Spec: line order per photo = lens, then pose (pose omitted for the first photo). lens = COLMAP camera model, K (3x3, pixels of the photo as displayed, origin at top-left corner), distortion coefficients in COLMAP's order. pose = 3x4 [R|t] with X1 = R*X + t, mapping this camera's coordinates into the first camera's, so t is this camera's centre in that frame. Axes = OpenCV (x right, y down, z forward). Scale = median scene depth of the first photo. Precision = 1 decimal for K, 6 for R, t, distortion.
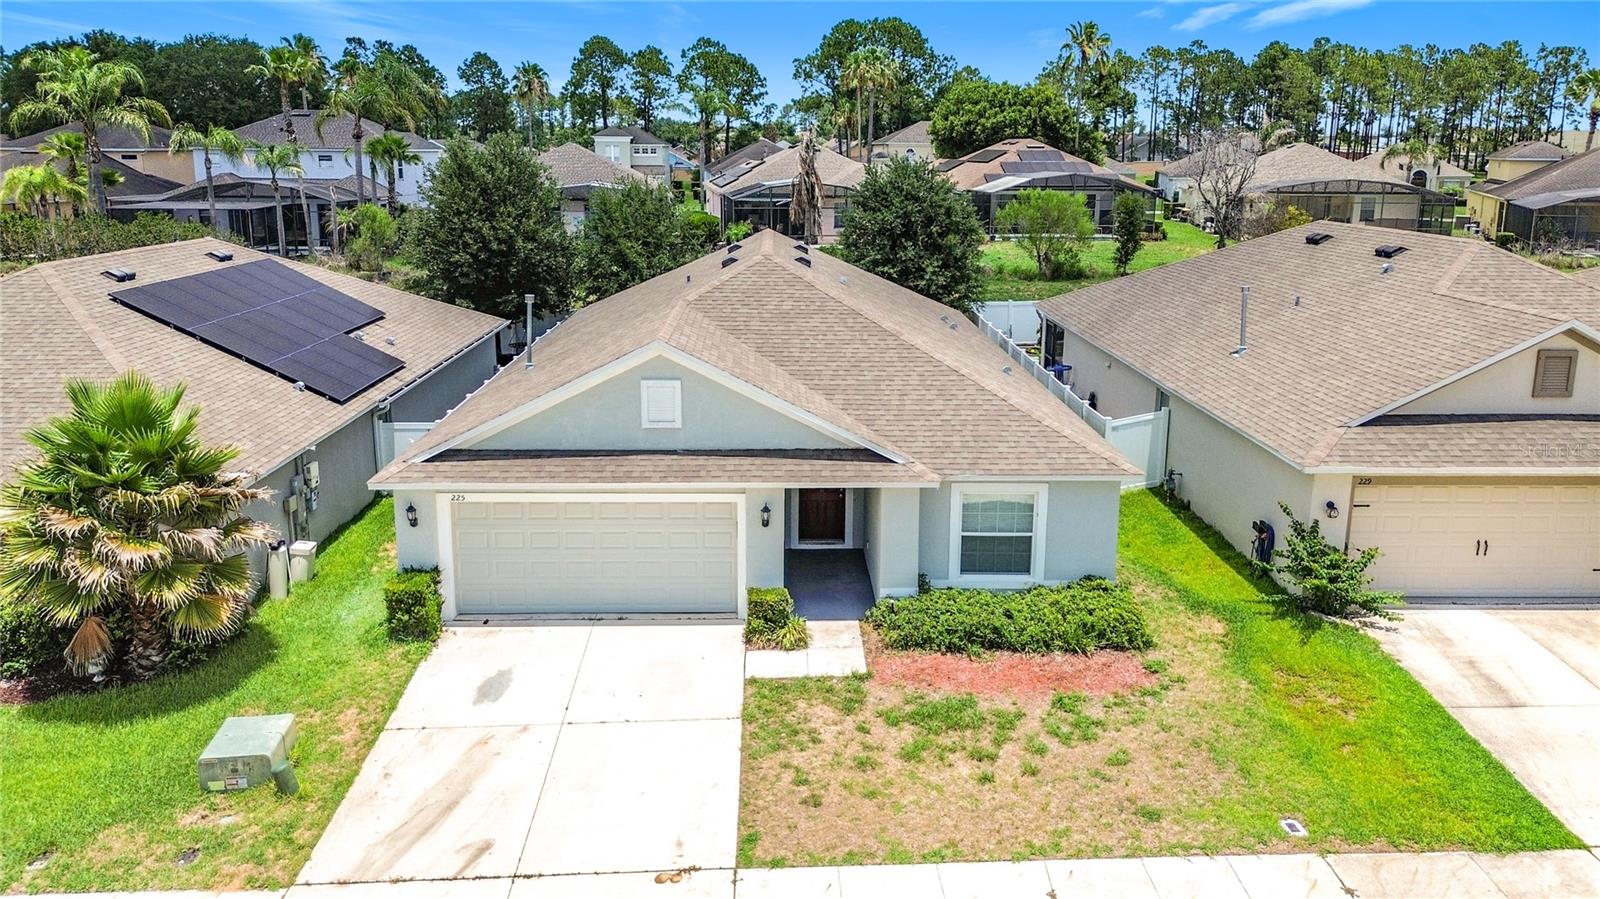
lens RADIAL K [[1182.3, 0, 822.9], [0, 1182.3, 407.8], [0, 0, 1]] dist [0.068697, -0.090075]
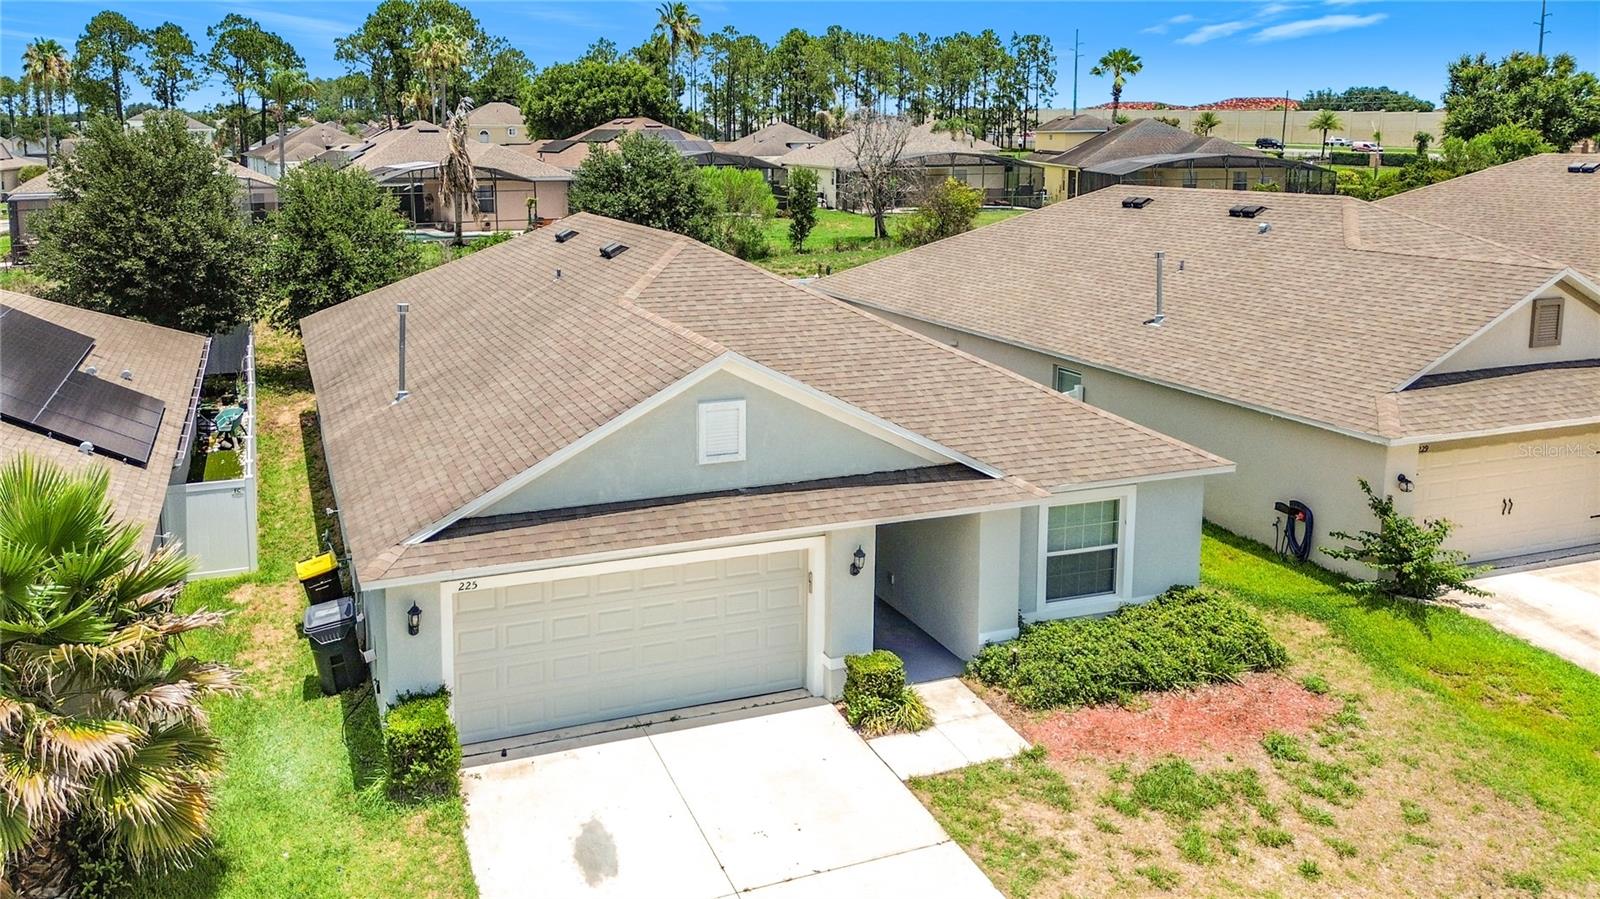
lens RADIAL K [[1205.5, 0, 681.7], [0, 1205.5, 308.0], [0, 0, 1]] dist [0.037744, -0.012457]
pose [[0.955868, -0.058259, 0.287961, -0.381394], [0.078677, 0.995103, -0.059839, -0.038319], [-0.283064, 0.079854, 0.955771, 0.242212]]
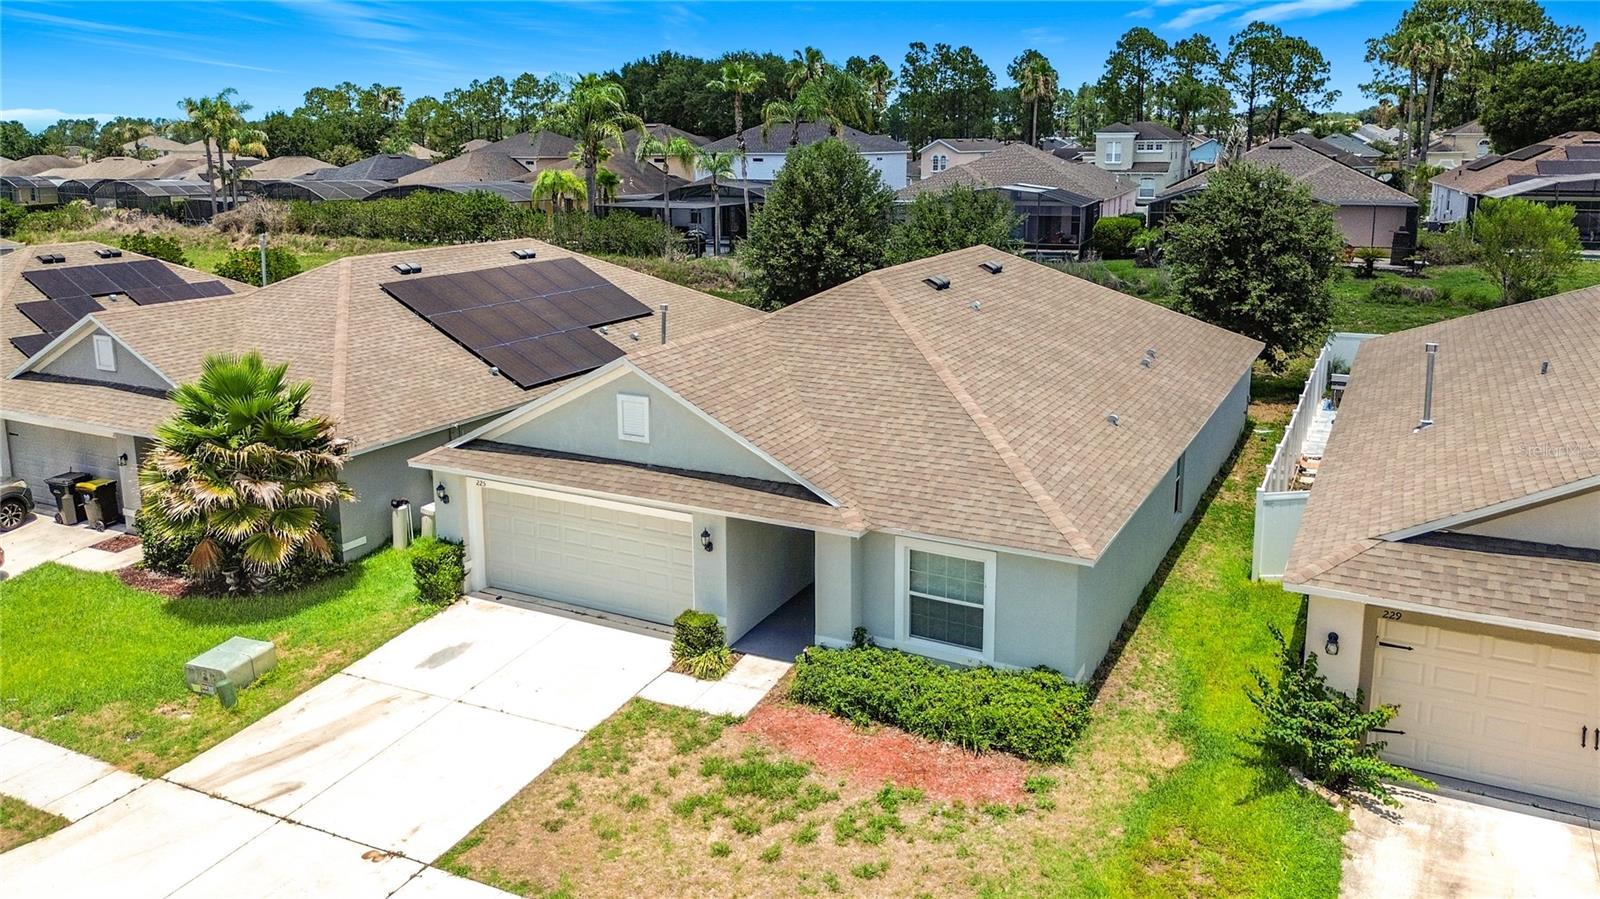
lens RADIAL K [[1201.4, 0, 800.2], [0, 1201.4, 395.9], [0, 0, 1]] dist [0.075101, -0.097422]
pose [[0.873506, 0.093148, -0.477819, 0.488657], [-0.096226, 0.995195, 0.018097, -0.055401], [0.477209, 0.030171, 0.878272, 0.141188]]
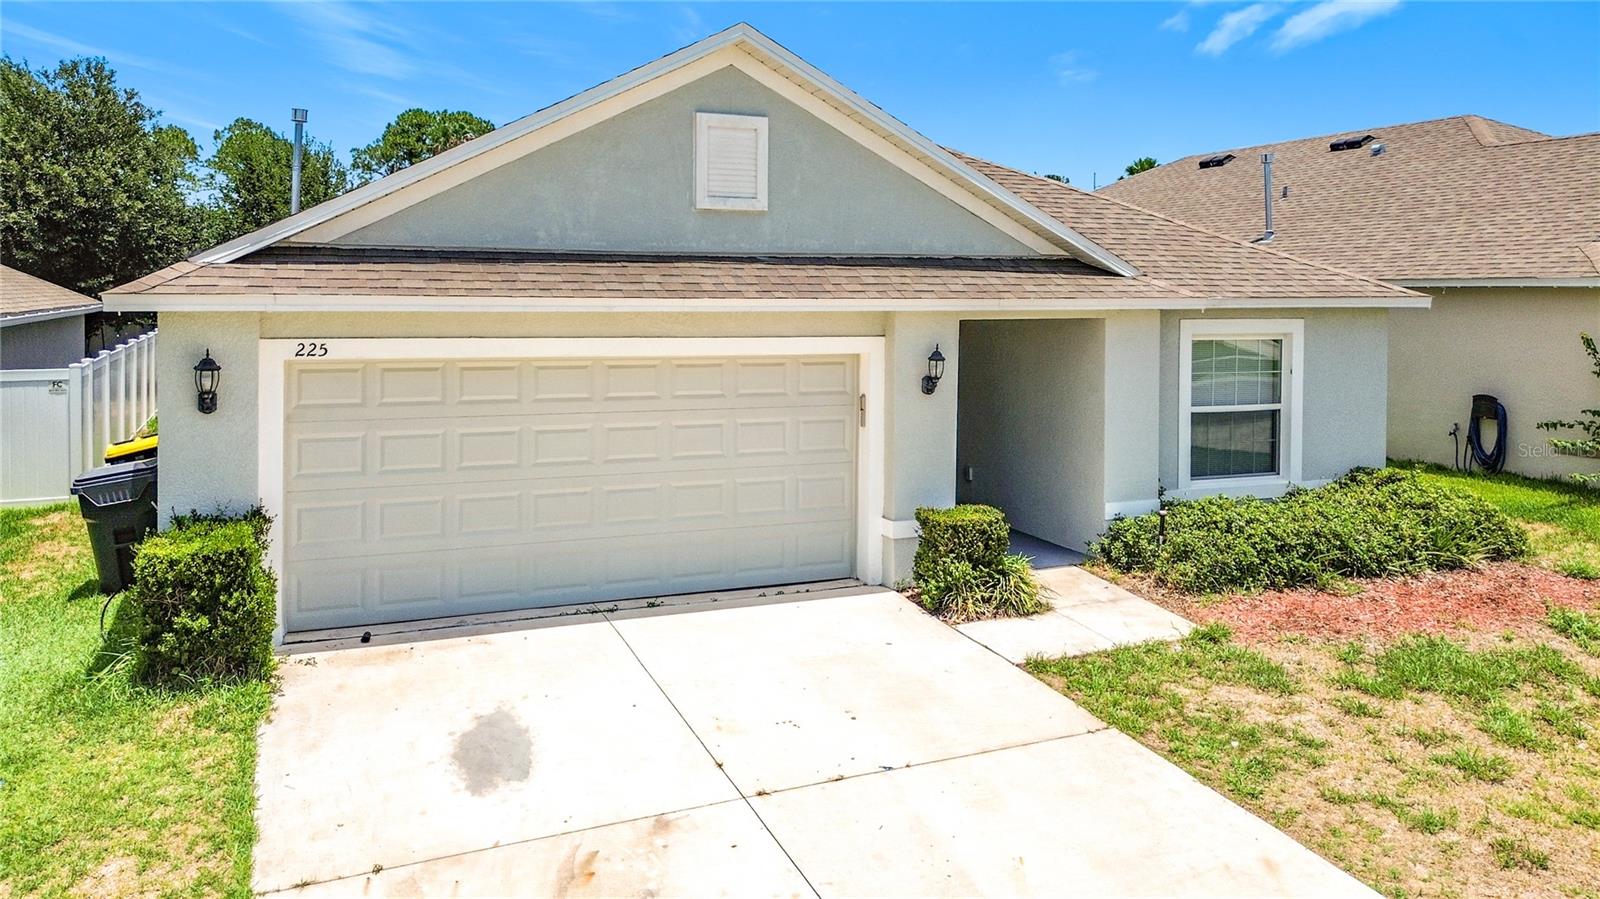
lens RADIAL K [[1193.5, 0, 794.3], [0, 1193.5, 323.1], [0, 0, 1]] dist [0.034422, -0.006878]
pose [[0.933386, -0.013667, 0.358615, -0.296715], [0.080060, 0.982021, -0.170951, 0.156110], [-0.349831, 0.188274, 0.917699, 0.519348]]
